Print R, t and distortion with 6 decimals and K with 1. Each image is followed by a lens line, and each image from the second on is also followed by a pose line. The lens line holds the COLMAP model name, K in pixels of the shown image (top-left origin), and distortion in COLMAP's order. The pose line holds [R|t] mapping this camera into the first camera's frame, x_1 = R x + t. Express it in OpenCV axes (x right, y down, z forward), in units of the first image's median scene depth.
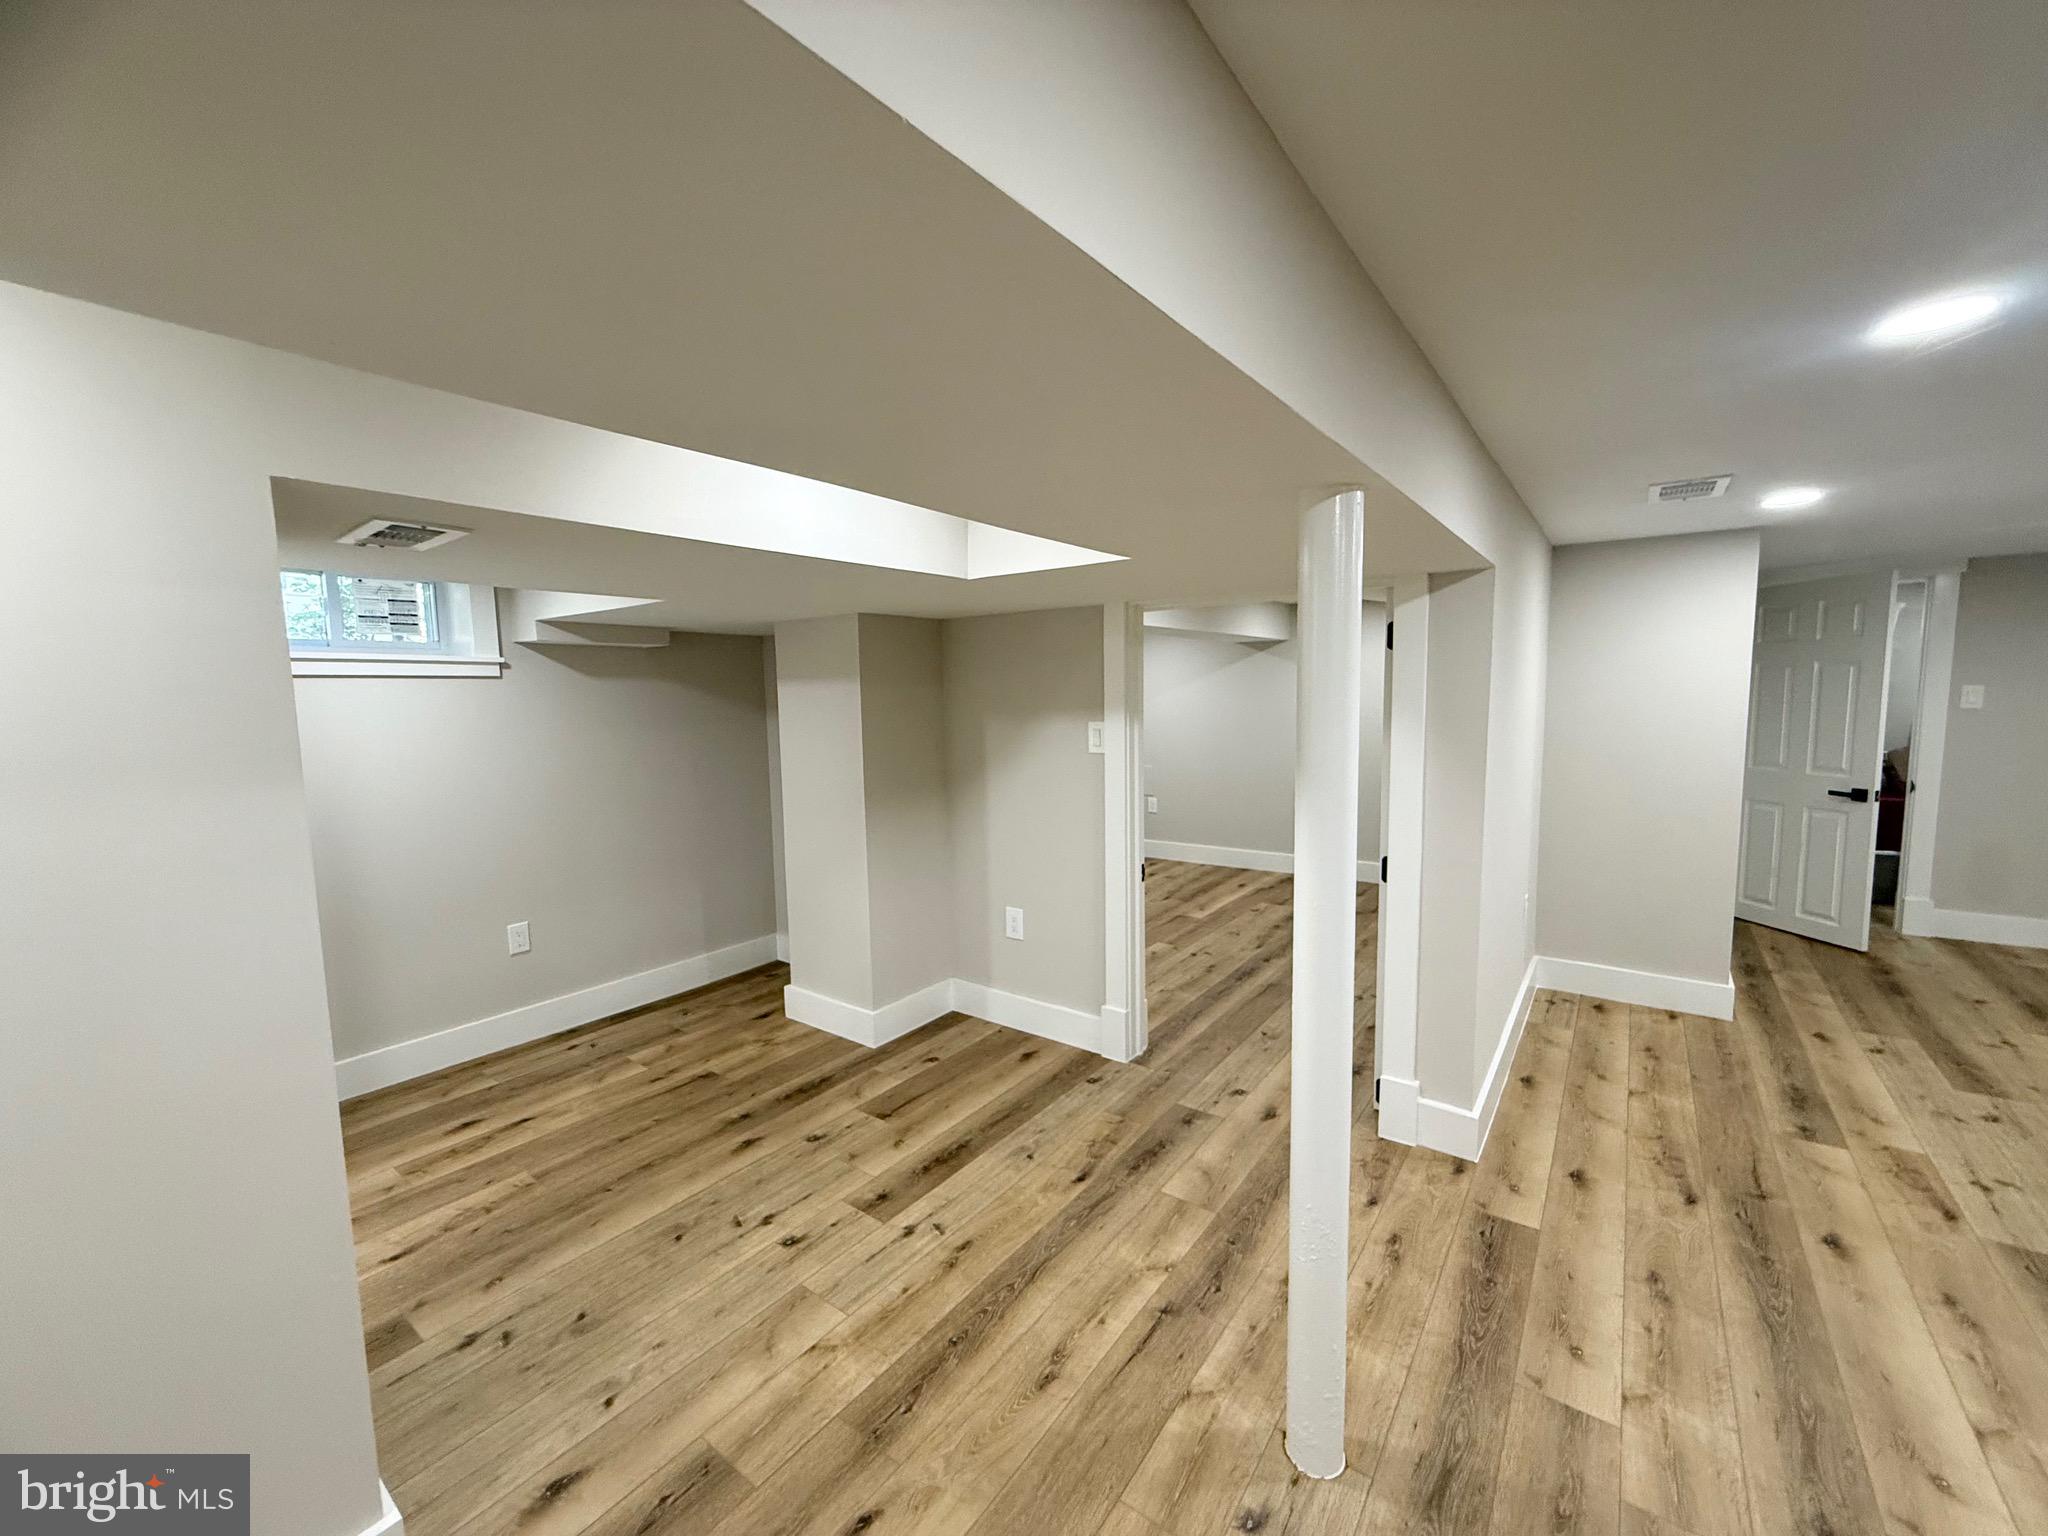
lens RADIAL K [[820.4, 0, 1031.7], [0, 820.4, 766.3], [0, 0, 1]] dist [0.000239, 0.000575]
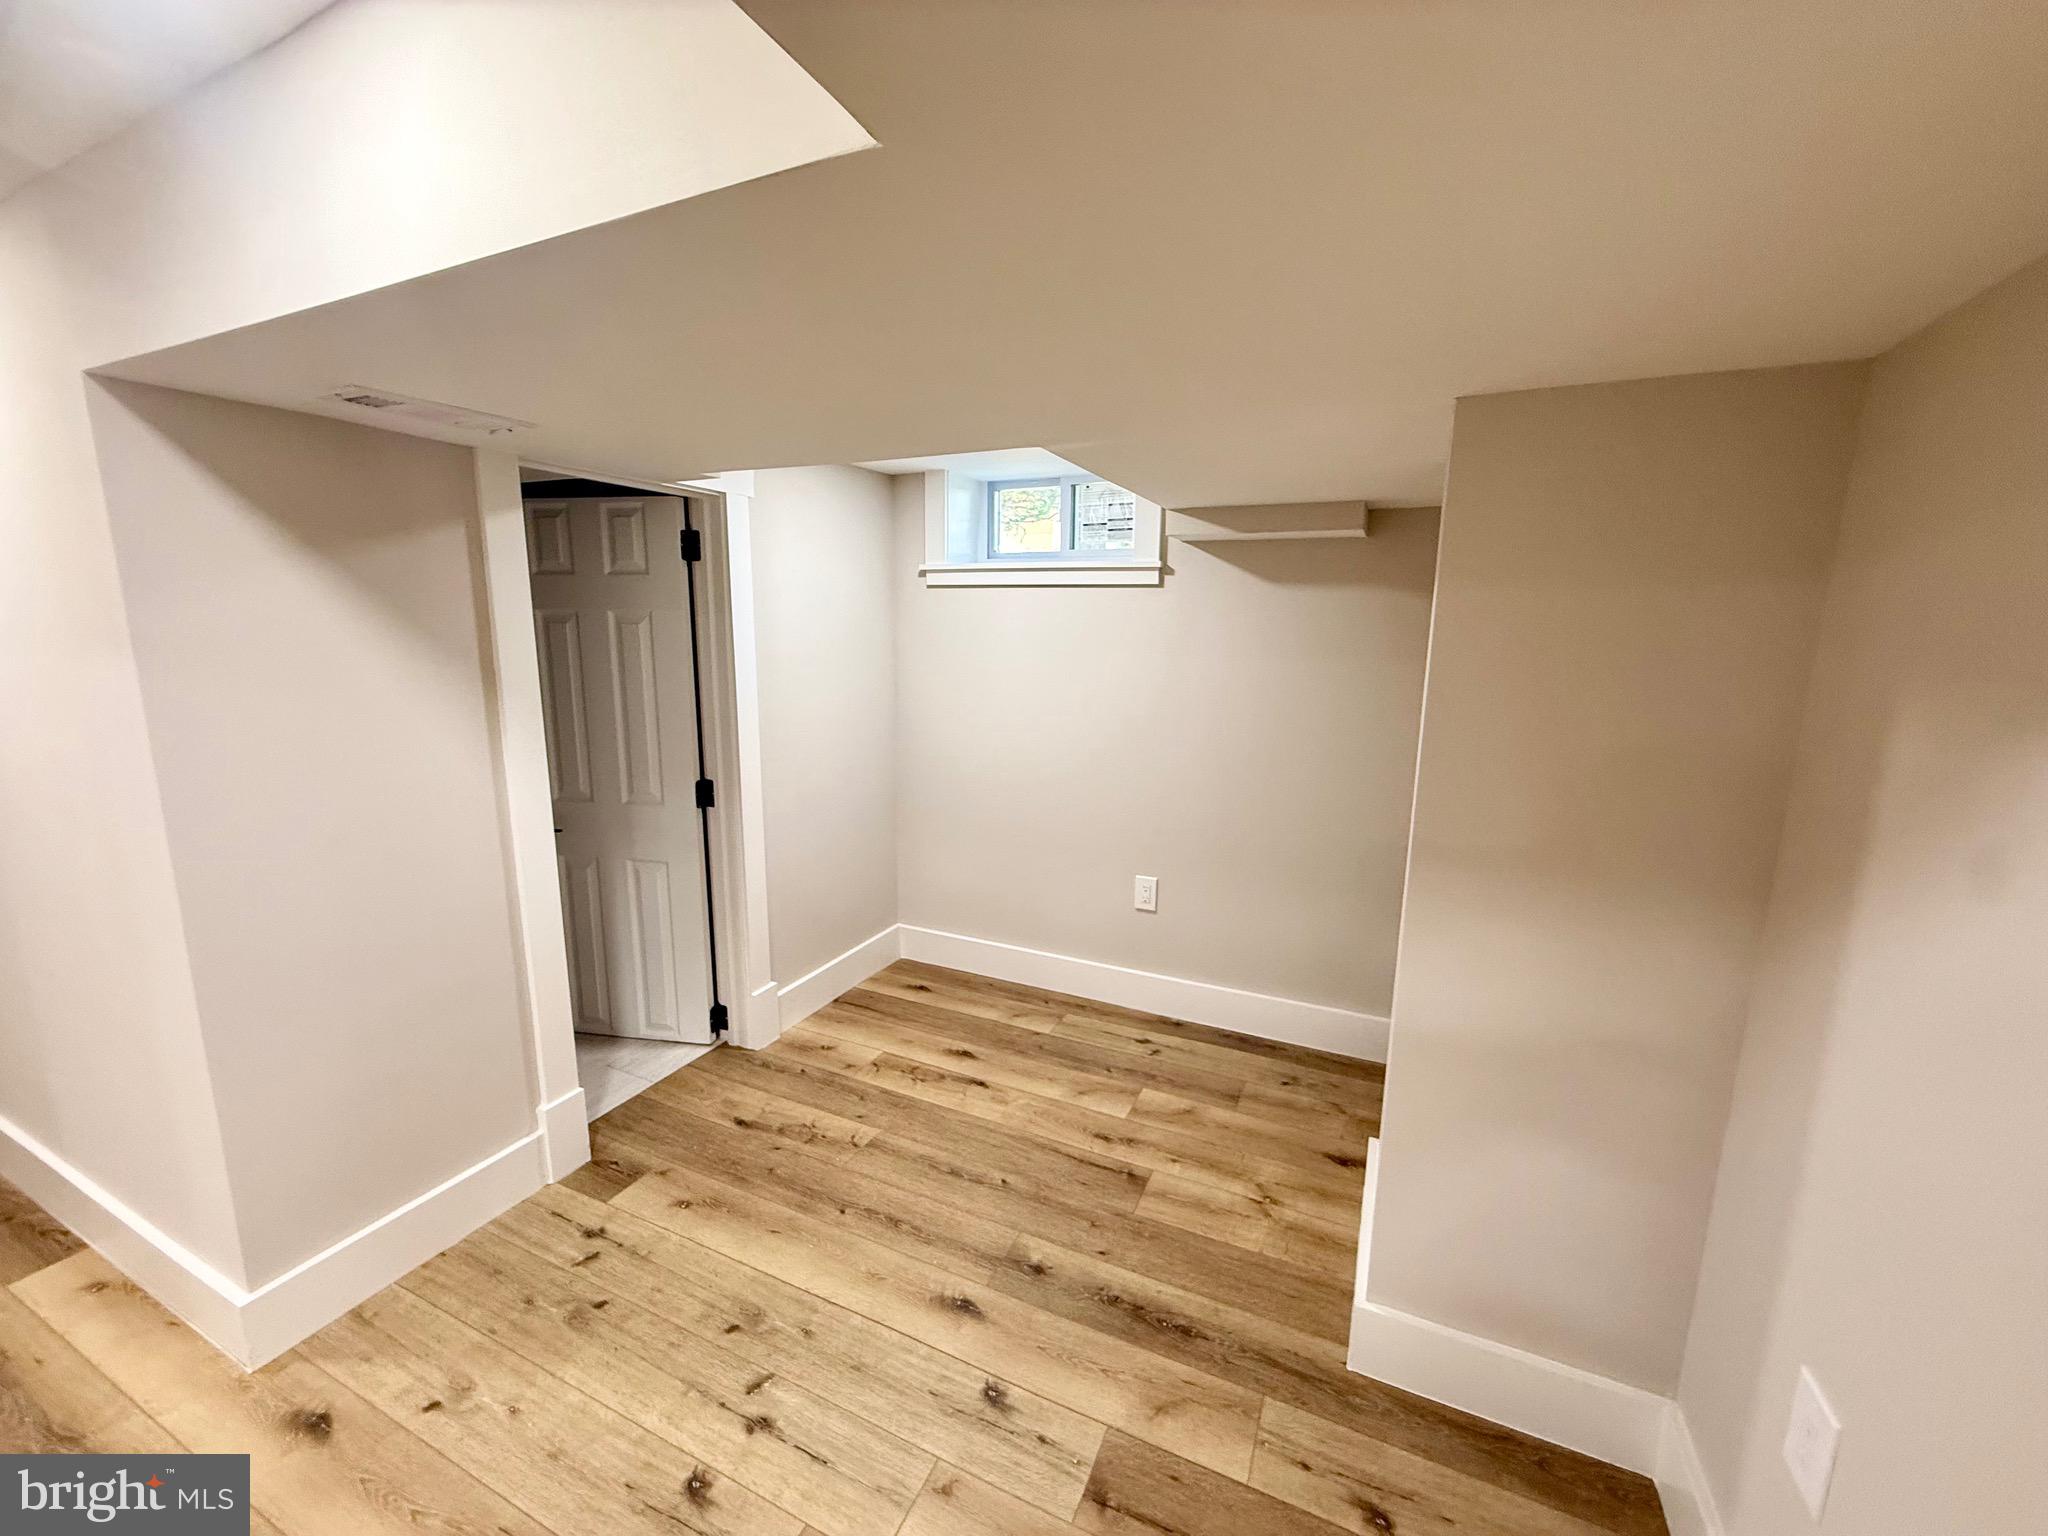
lens RADIAL K [[820.4, 0, 1031.6], [0, 820.4, 775.2], [0, 0, 1]] dist [0.000239, 0.000575]
pose [[0.189072, 0.193715, -0.962666, 0.170093], [-0.103513, 0.978818, 0.176634, -0.056060], [0.976492, 0.066252, 0.205120, 0.749903]]
